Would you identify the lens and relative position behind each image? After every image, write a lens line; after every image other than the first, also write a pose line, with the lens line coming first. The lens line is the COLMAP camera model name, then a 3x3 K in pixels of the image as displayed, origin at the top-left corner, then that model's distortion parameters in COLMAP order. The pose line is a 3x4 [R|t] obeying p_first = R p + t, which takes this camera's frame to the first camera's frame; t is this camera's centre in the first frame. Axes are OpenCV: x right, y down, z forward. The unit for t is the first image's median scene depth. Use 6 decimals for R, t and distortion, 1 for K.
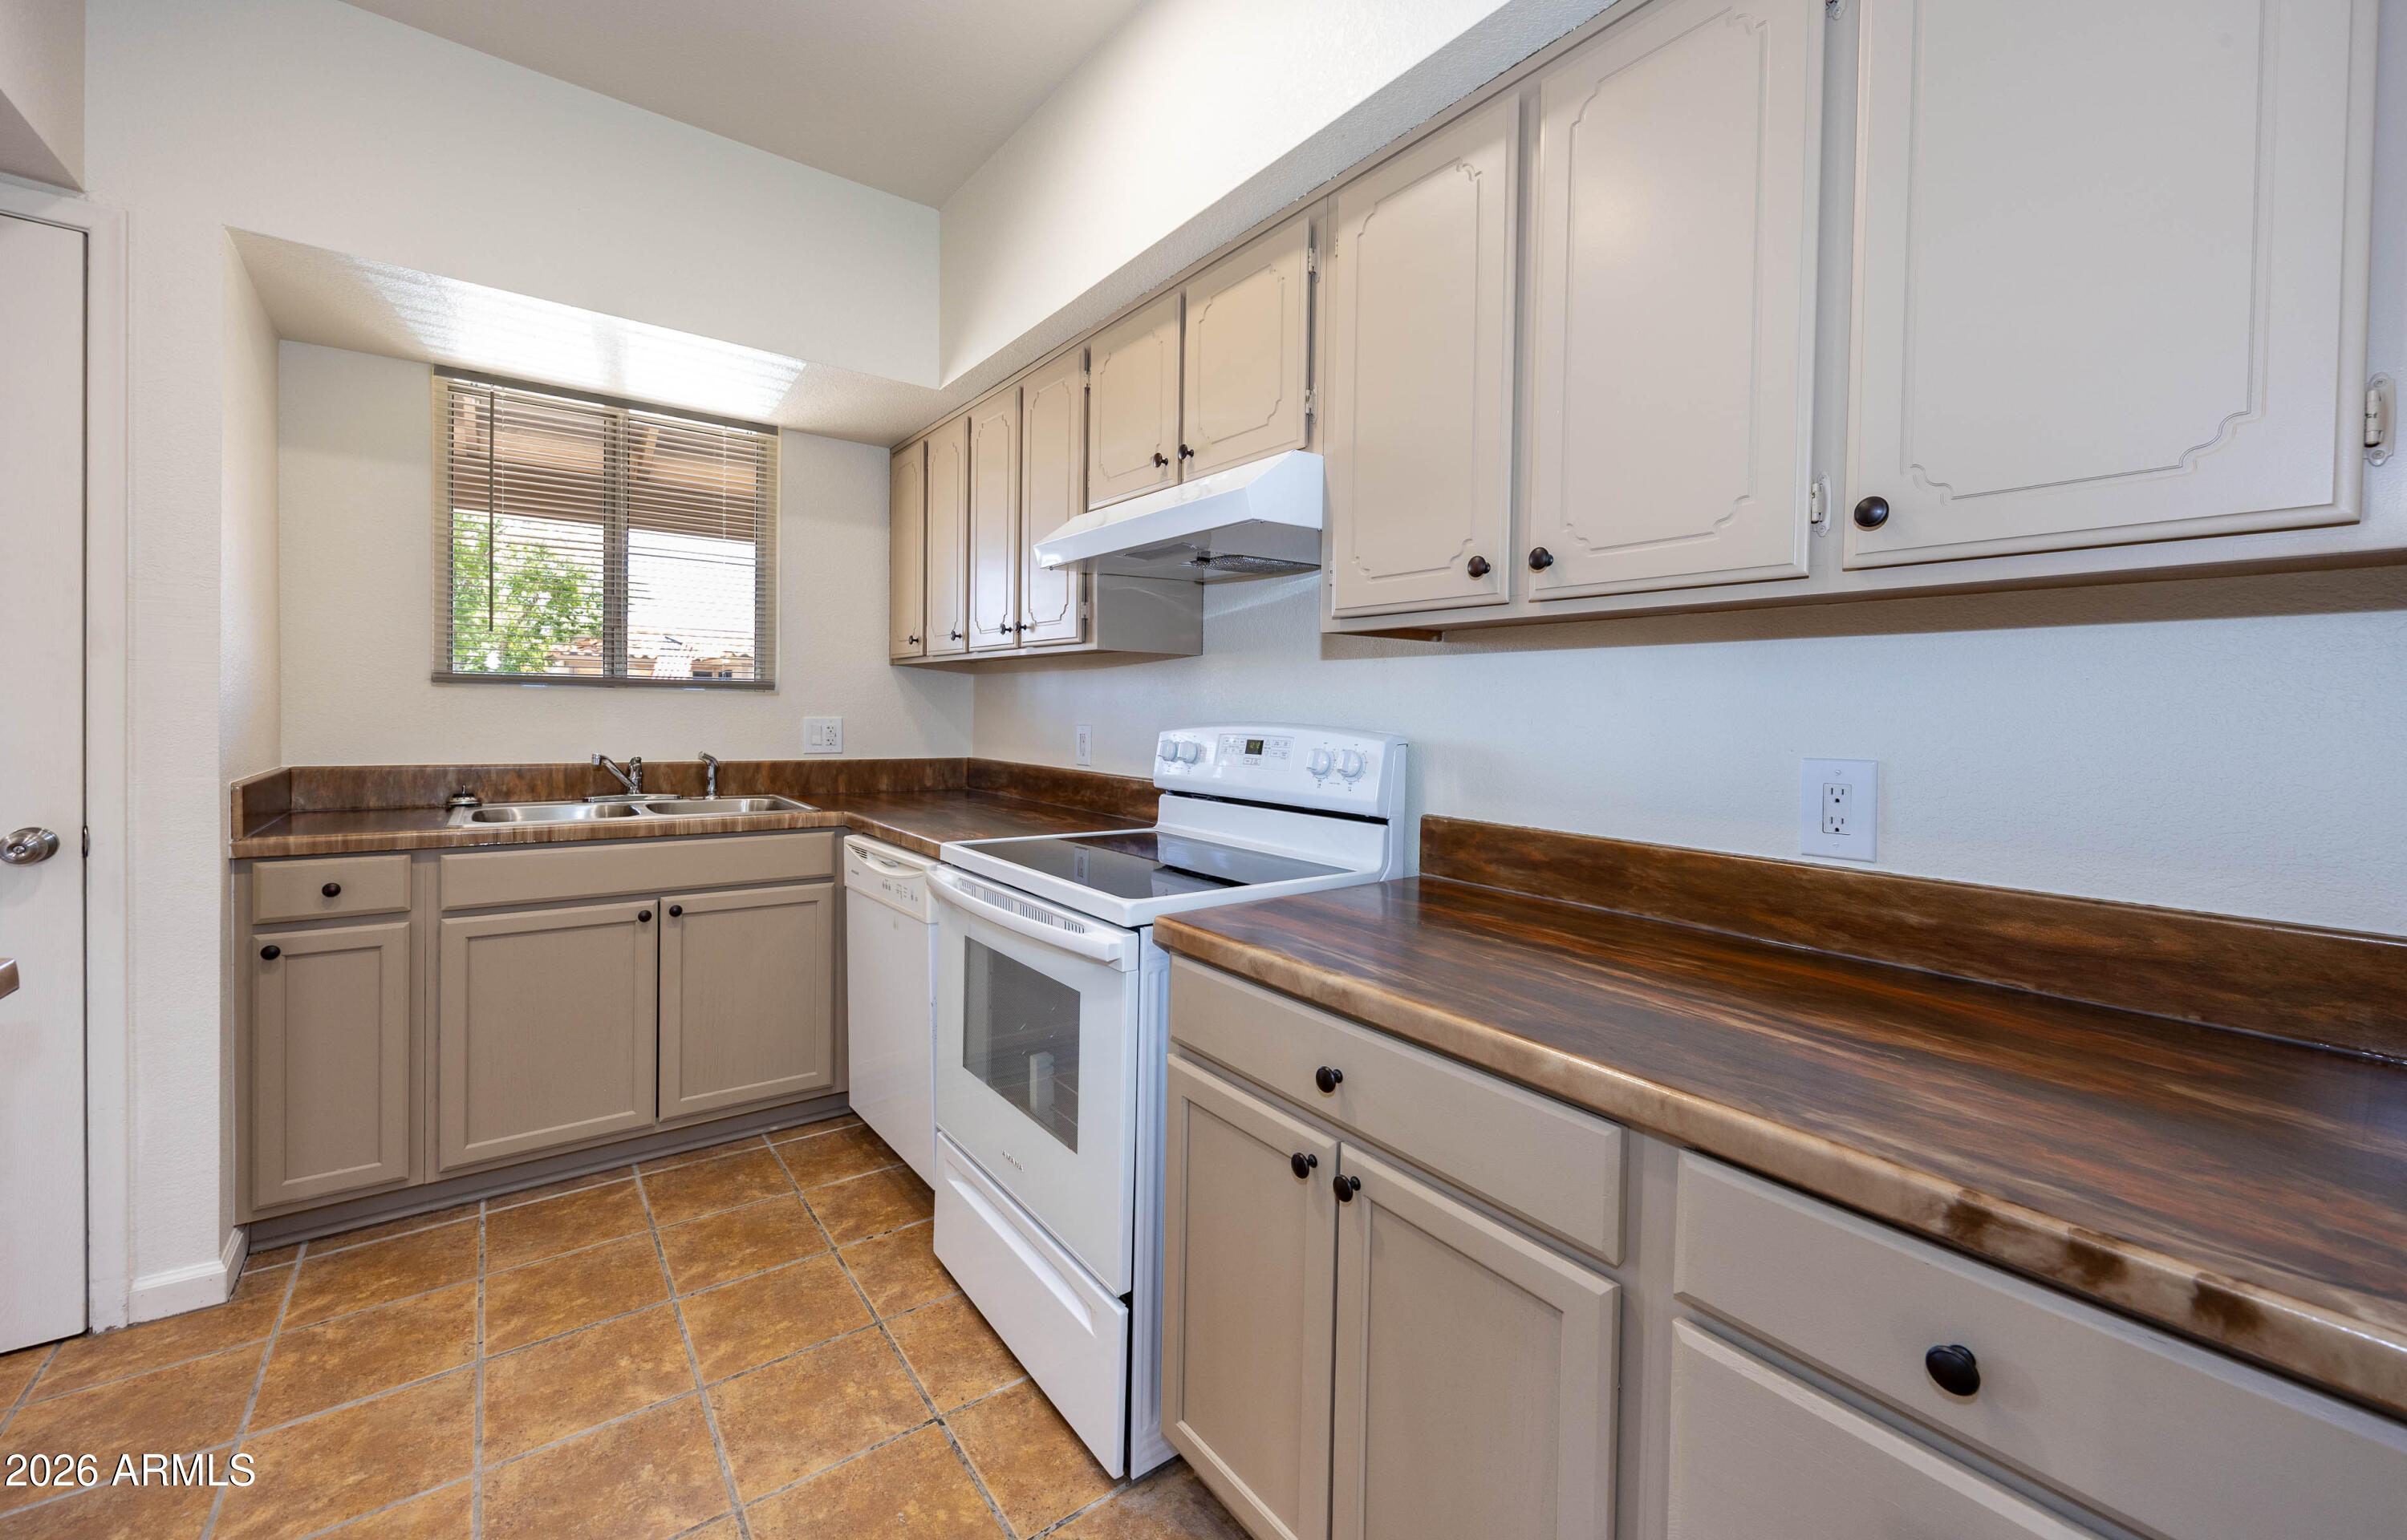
lens RADIAL K [[961.6, 0, 1189.1], [0, 961.6, 727.5], [0, 0, 1]] dist [-0.007690, -0.000218]
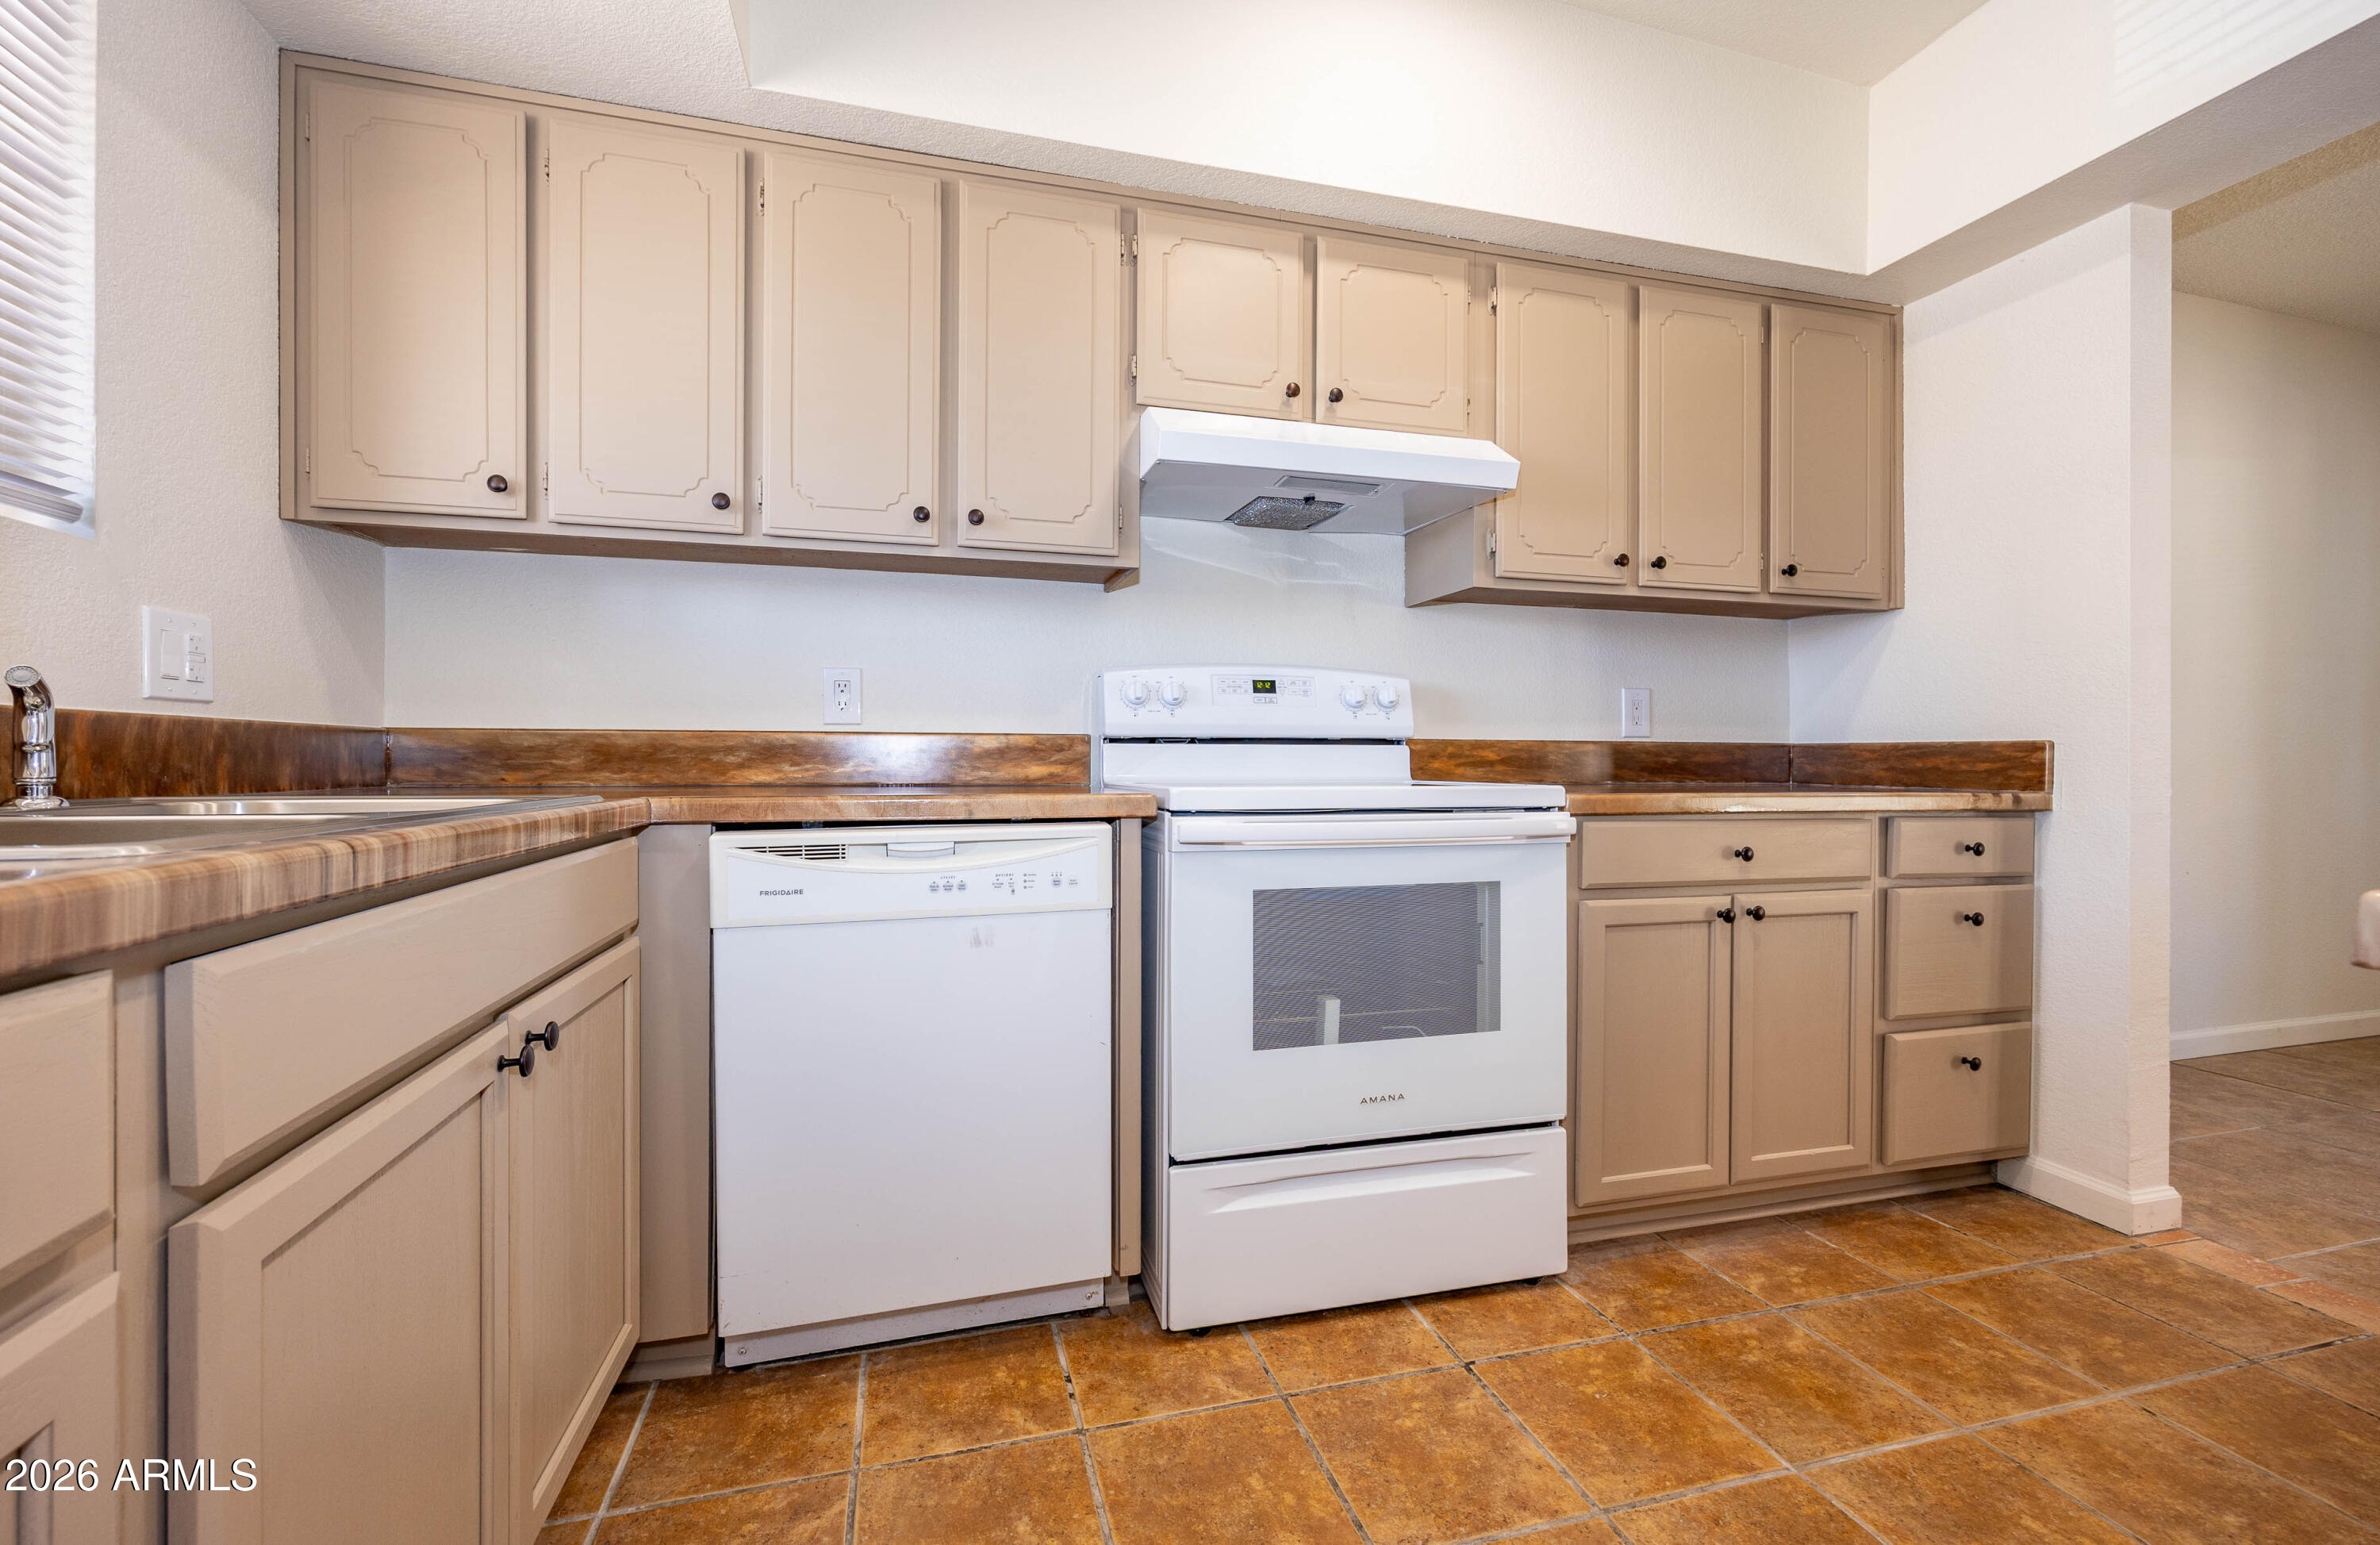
lens RADIAL K [[968.0, 0, 1192.0], [0, 968.0, 757.8], [0, 0, 1]] dist [-0.008847, 0.000149]
pose [[0.358112, -0.014641, 0.933564, -1.132420], [0.019701, 0.999773, 0.008122, 0.105272], [-0.933471, 0.015484, 0.358319, 0.829520]]
